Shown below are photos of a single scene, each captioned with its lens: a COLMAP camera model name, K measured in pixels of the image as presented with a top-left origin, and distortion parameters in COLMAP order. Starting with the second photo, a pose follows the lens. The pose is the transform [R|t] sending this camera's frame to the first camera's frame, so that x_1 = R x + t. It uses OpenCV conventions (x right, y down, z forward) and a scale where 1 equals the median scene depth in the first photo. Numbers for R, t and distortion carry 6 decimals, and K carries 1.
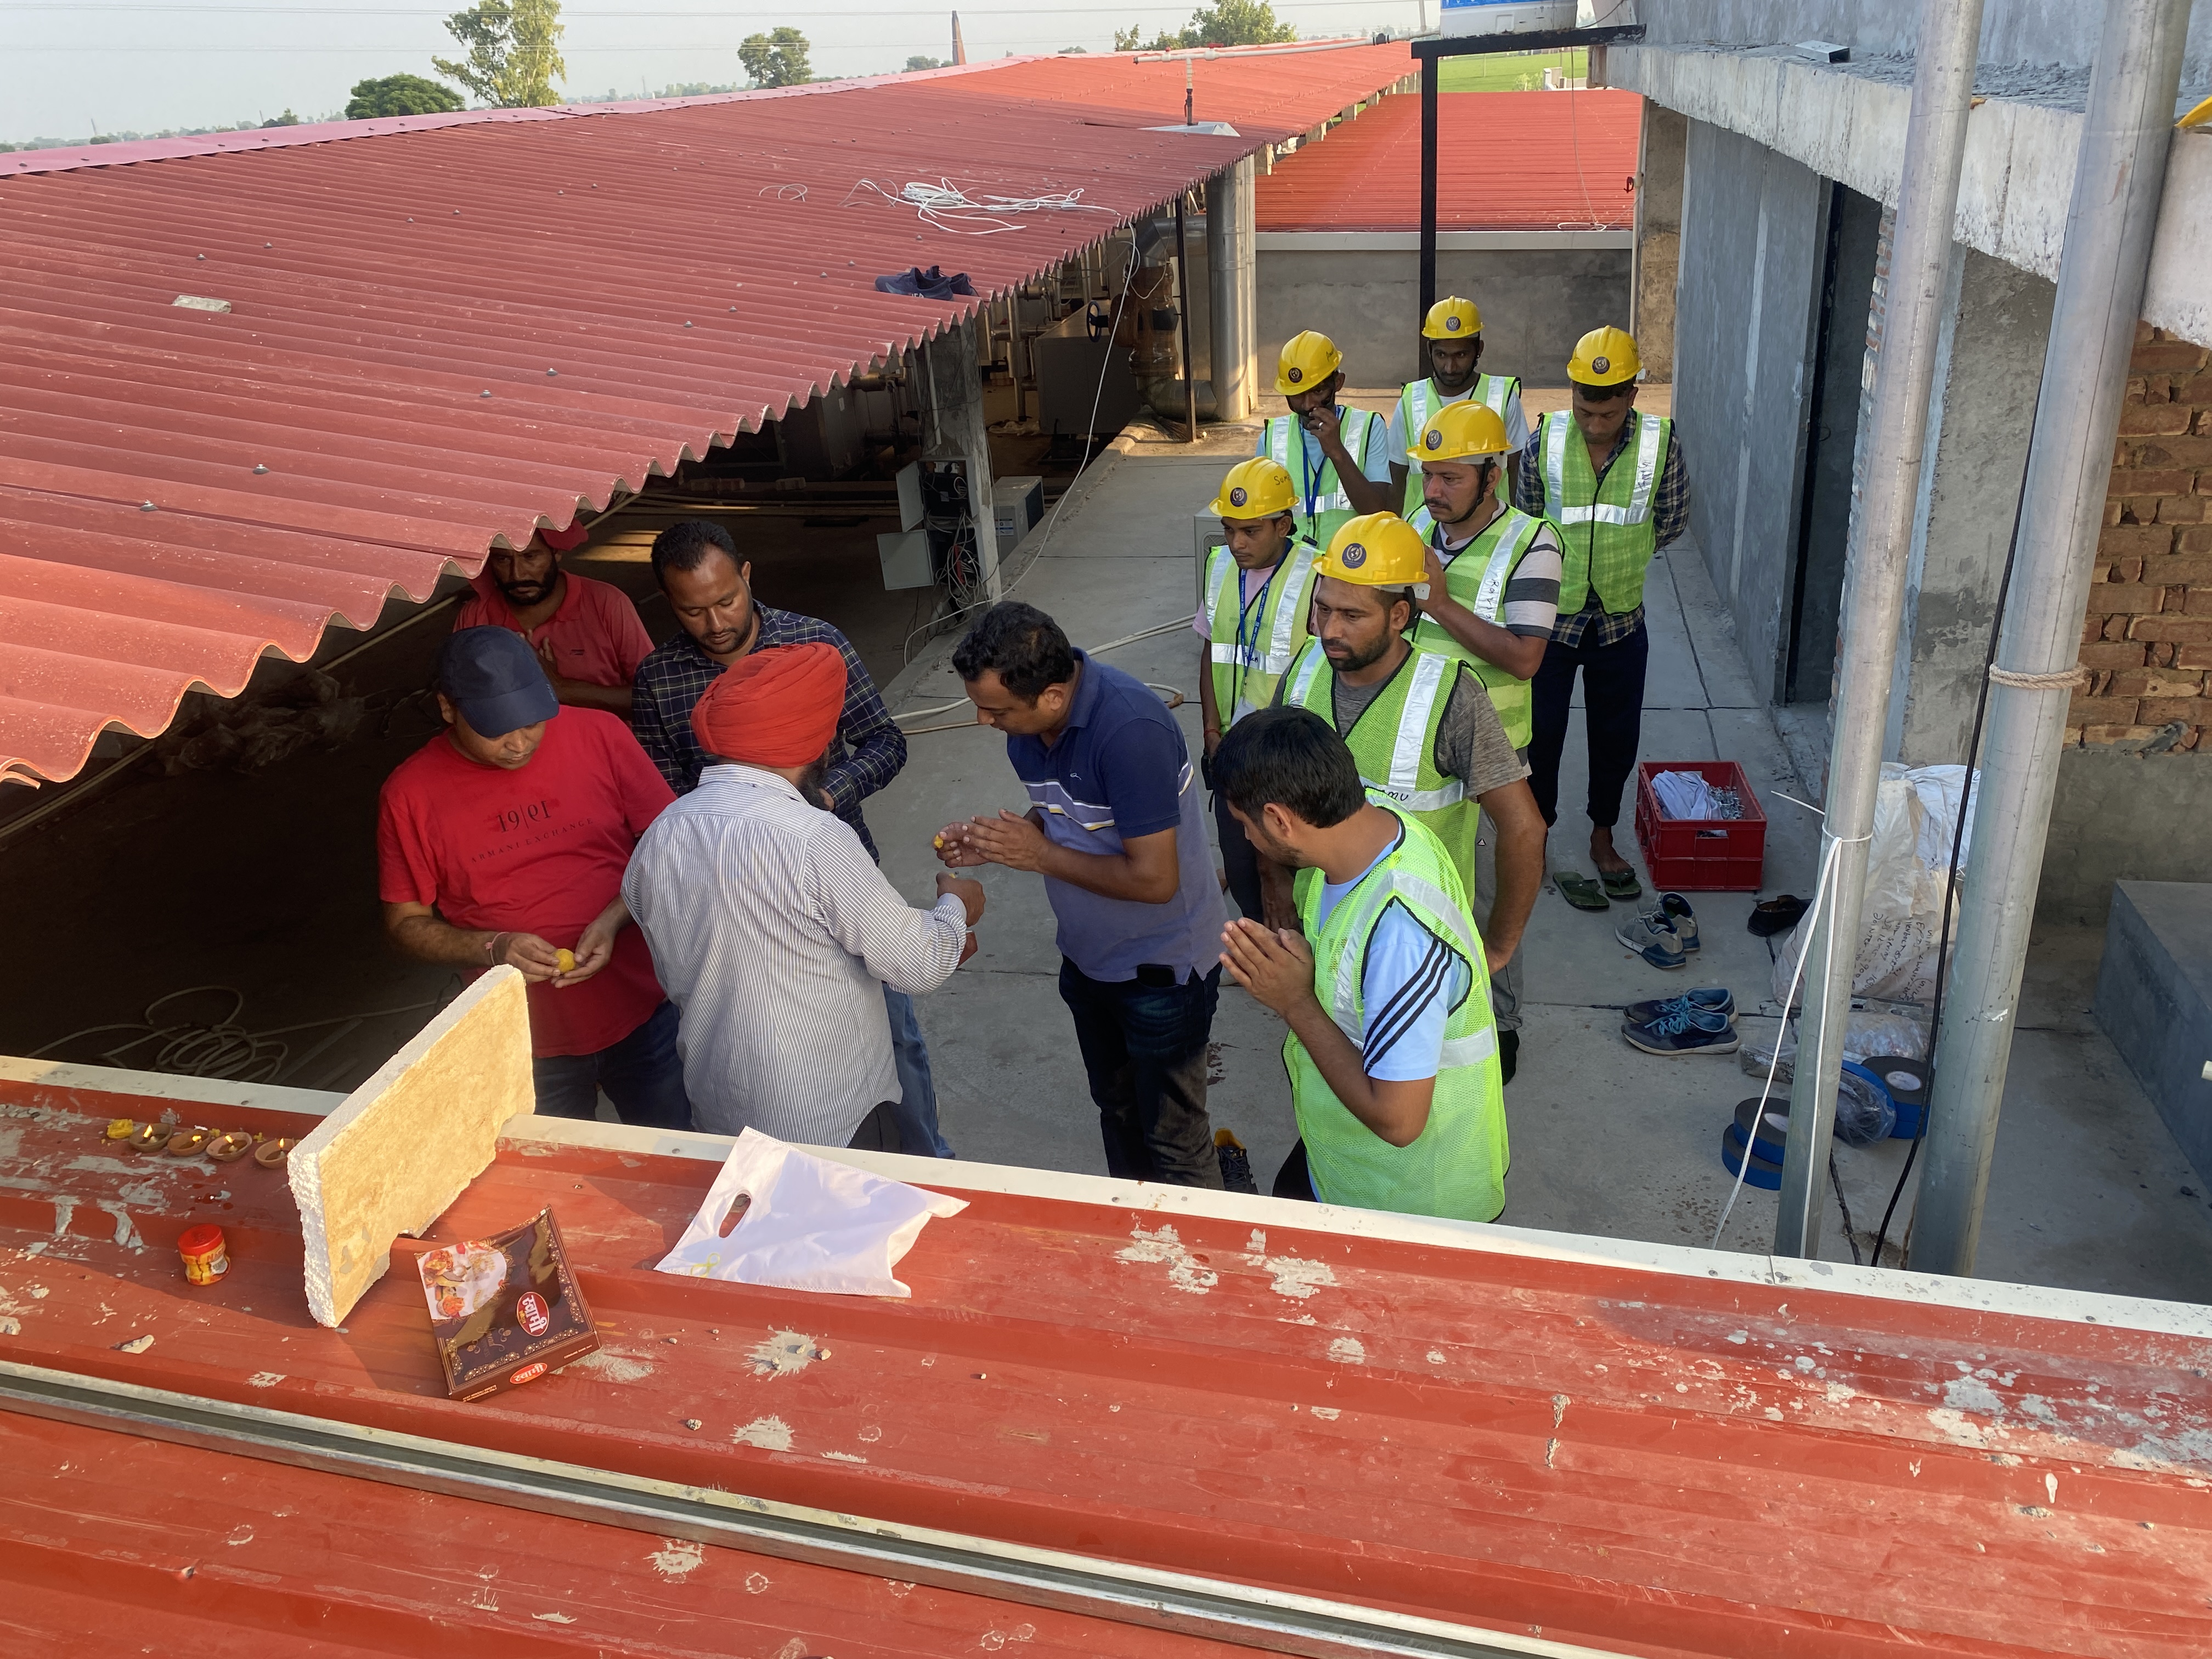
lens RADIAL K [[1713.3, 0, 1108.3], [0, 1713.3, 772.8], [0, 0, 1]] dist [0.009223, -0.000642]
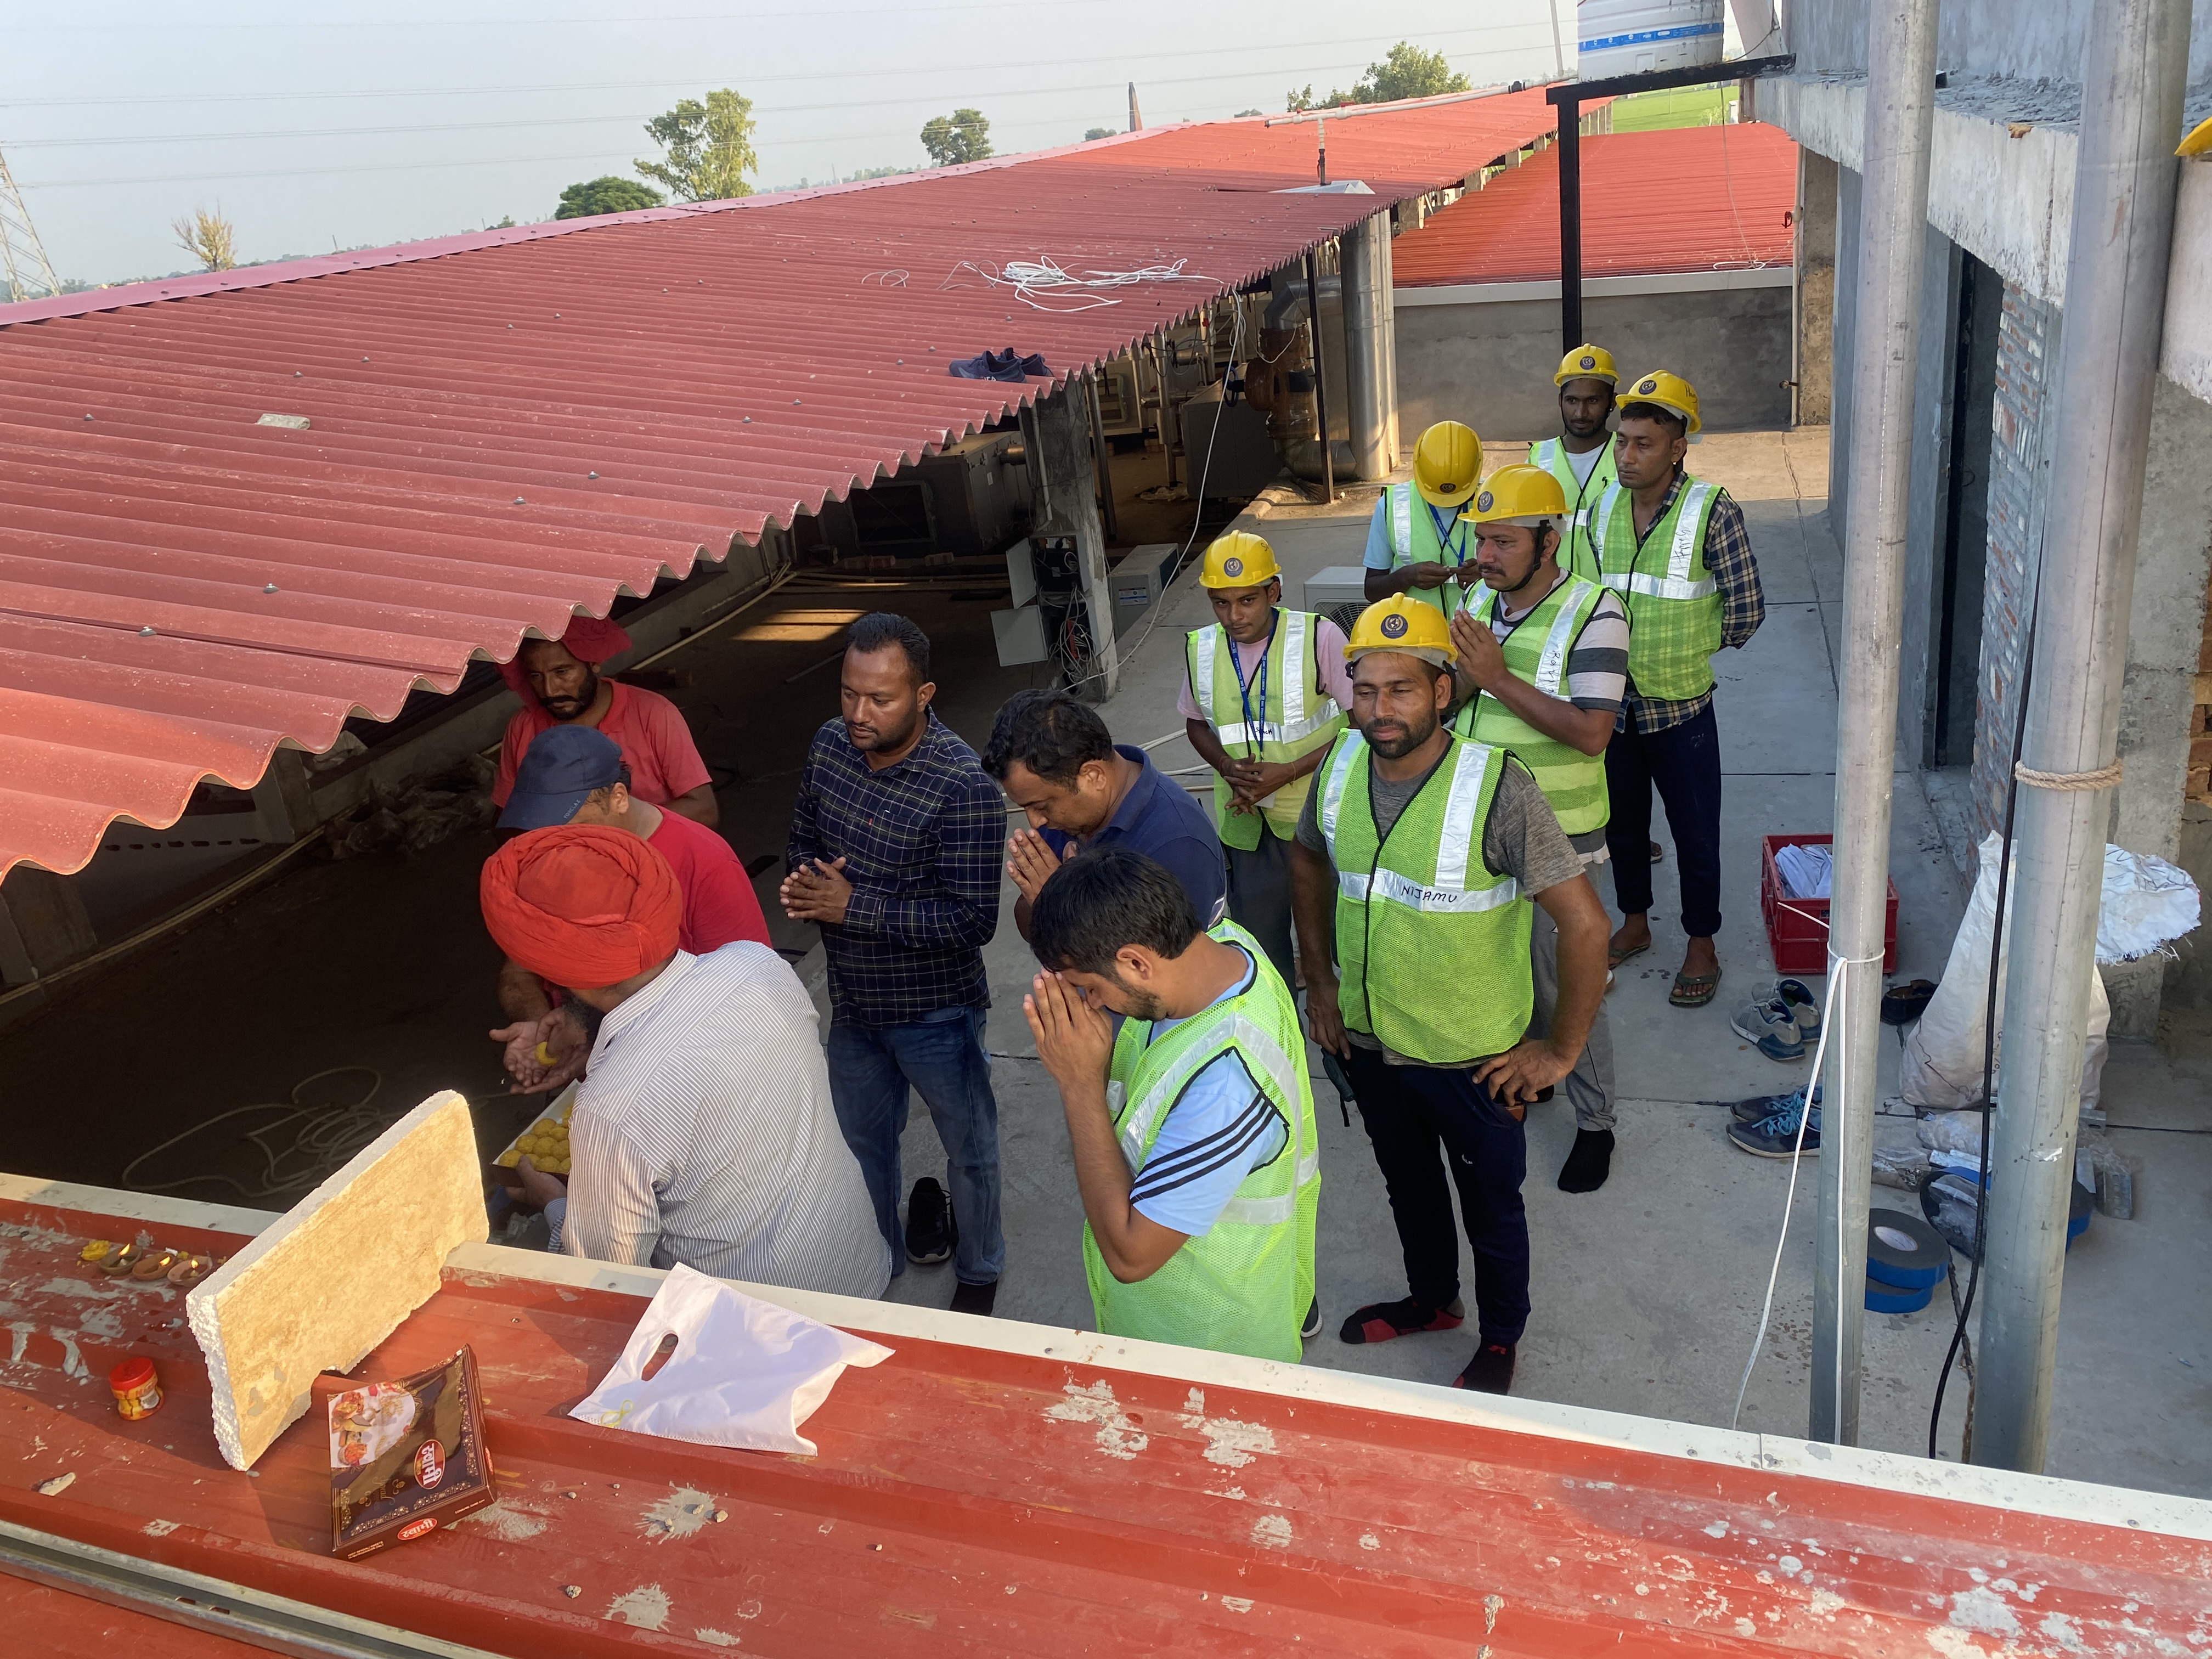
lens RADIAL K [[1703.8, 0, 1106.8], [0, 1703.8, 784.6], [0, 0, 1]] dist [0.020088, -0.017854]
pose [[0.993069, -0.017064, -0.116285, 0.133997], [0.014093, 0.999554, -0.026321, -0.030997], [0.116682, 0.024499, 0.992867, 0.061186]]
